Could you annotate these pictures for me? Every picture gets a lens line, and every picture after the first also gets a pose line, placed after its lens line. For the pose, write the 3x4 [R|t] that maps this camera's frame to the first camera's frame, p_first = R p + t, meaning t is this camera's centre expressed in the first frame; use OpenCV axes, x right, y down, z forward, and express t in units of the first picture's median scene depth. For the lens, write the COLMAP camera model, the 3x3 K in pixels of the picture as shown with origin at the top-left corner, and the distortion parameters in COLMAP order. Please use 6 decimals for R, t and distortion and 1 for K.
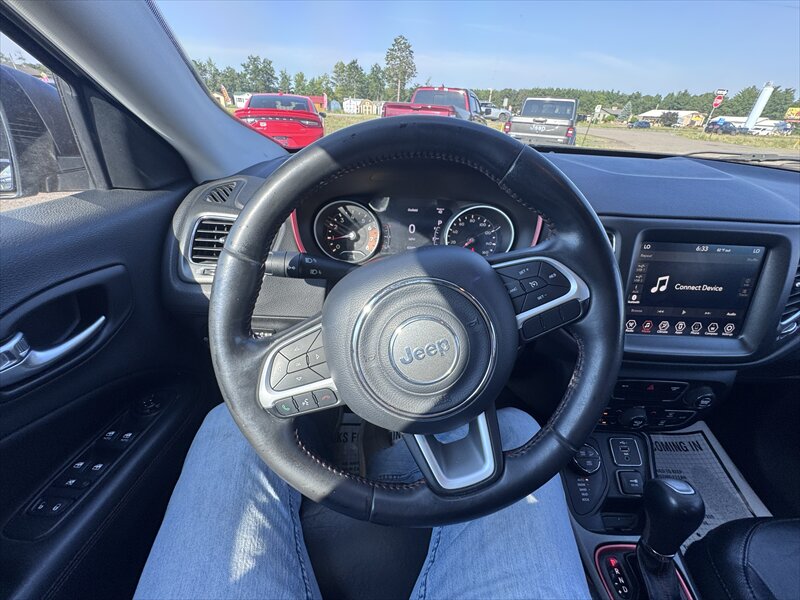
lens RADIAL K [[317.7, 0, 400.3], [0, 317.7, 299.0], [0, 0, 1]] dist [-0.002807, 0.000324]
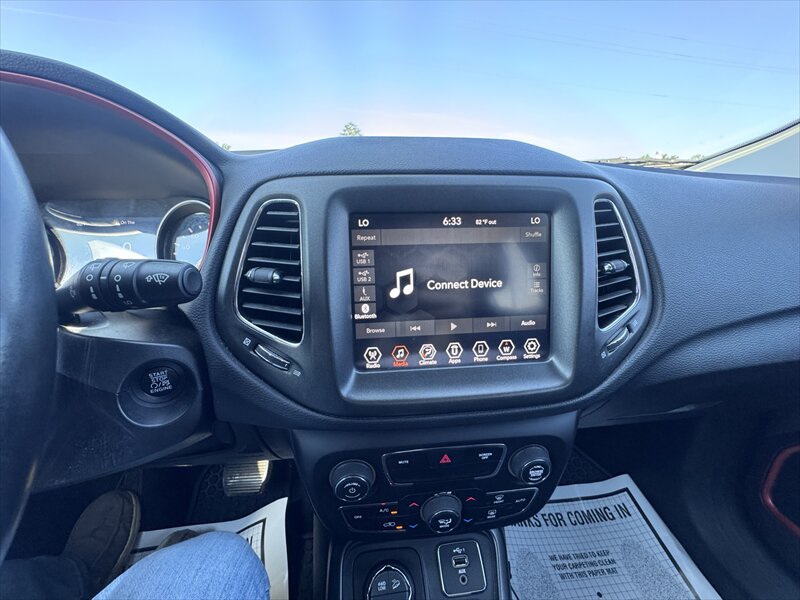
lens RADIAL K [[317.7, 0, 396.2], [0, 317.7, 301.2], [0, 0, 1]] dist [-0.002807, 0.000324]
pose [[0.991633, -0.076598, 0.103903, 0.716232], [0.094350, 0.979419, -0.178425, 0.092068], [-0.088097, 0.186736, 0.978452, 0.396051]]
